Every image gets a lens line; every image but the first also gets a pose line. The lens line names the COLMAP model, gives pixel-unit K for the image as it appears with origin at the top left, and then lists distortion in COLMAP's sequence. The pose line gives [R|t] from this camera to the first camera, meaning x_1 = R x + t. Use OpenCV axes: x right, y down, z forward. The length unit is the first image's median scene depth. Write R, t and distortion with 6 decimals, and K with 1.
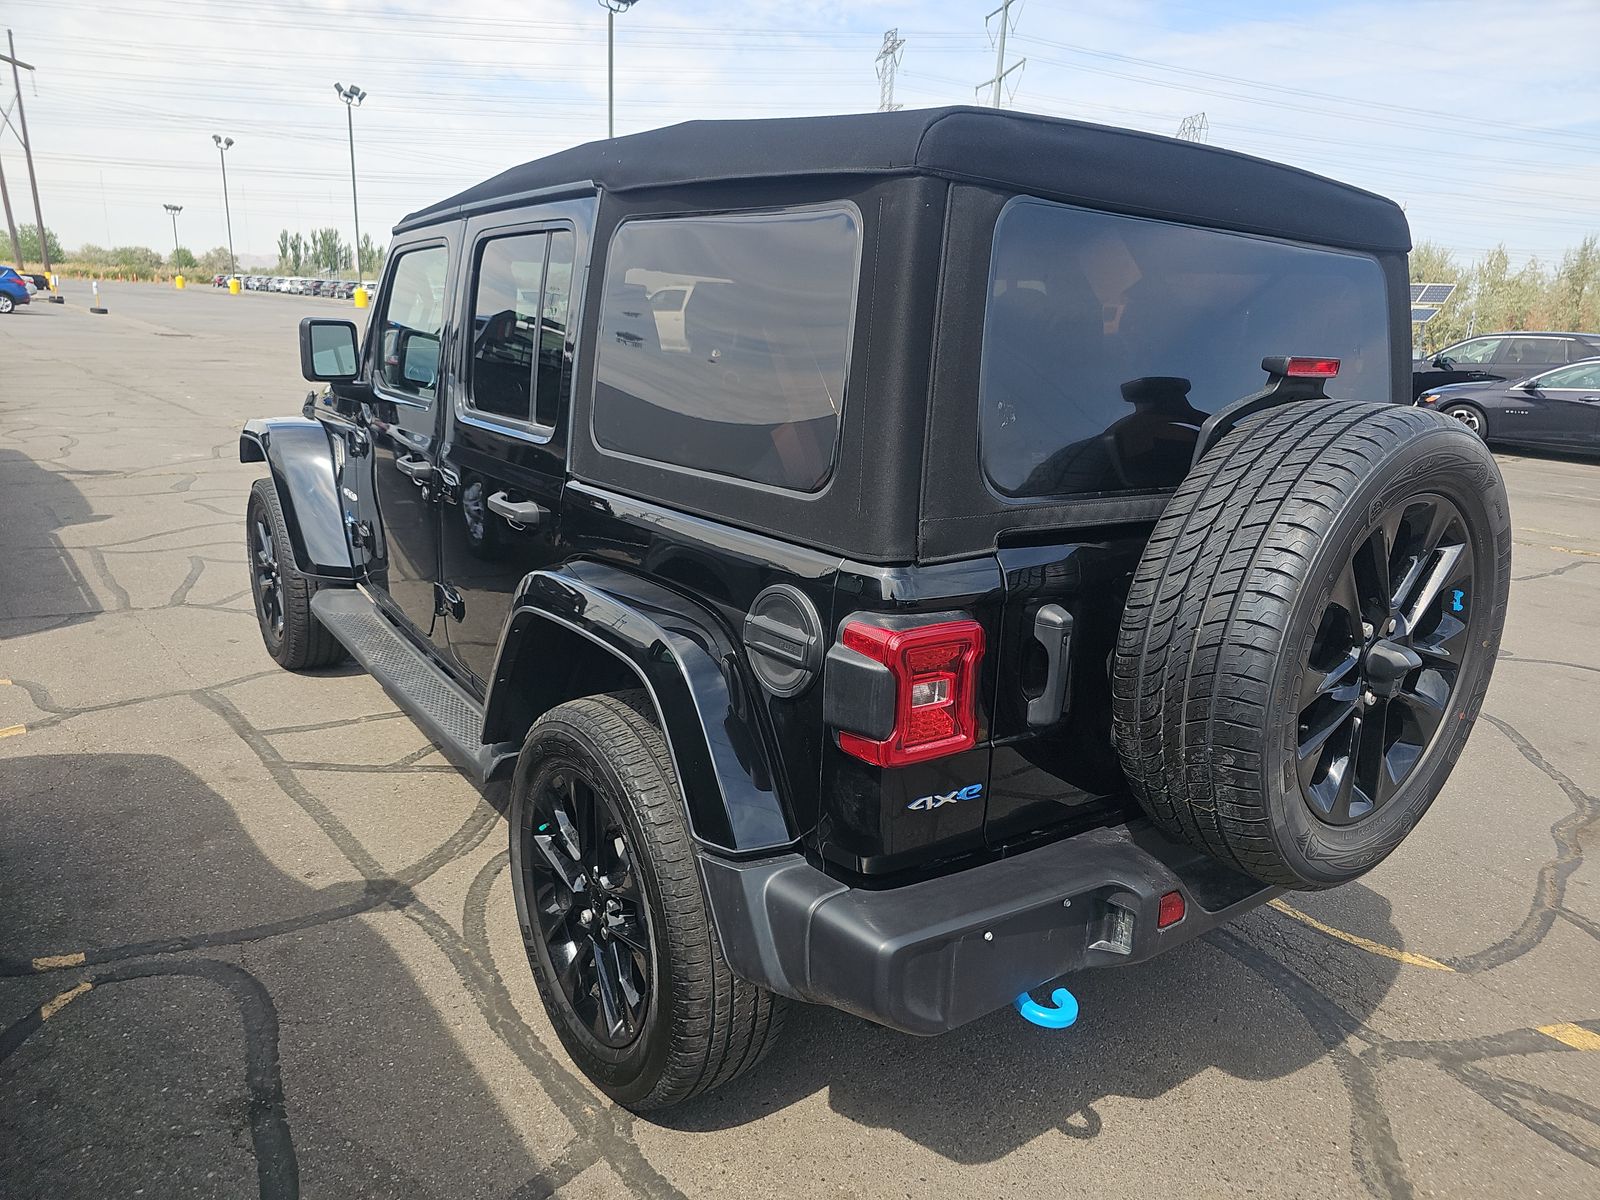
lens RADIAL K [[1080.8, 0, 820.8], [0, 1080.8, 597.7], [0, 0, 1]] dist [-0.001012, -0.001029]
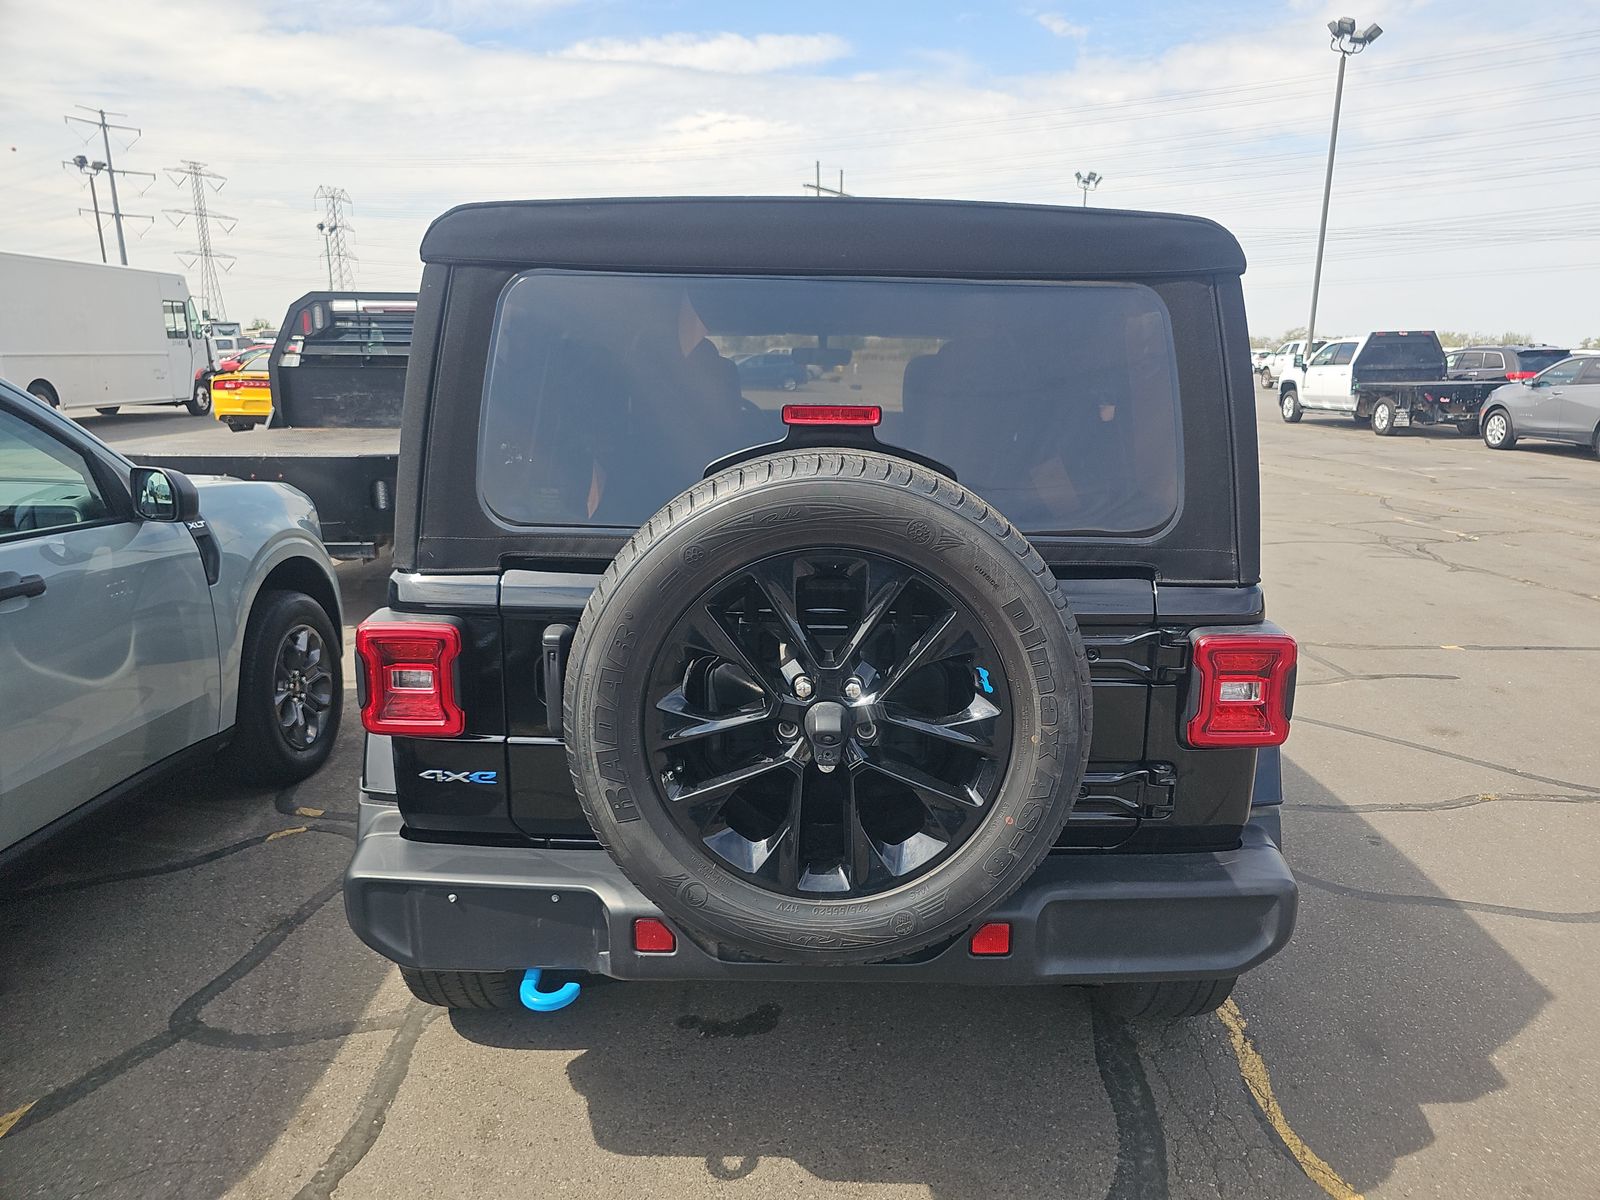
lens RADIAL K [[1080.8, 0, 820.8], [0, 1080.8, 597.7], [0, 0, 1]] dist [-0.001012, -0.001029]
pose [[0.795436, 0.084447, -0.600125, 0.857769], [-0.117530, 0.992939, -0.016059, -0.027680], [0.594532, 0.083306, 0.799745, 0.206818]]
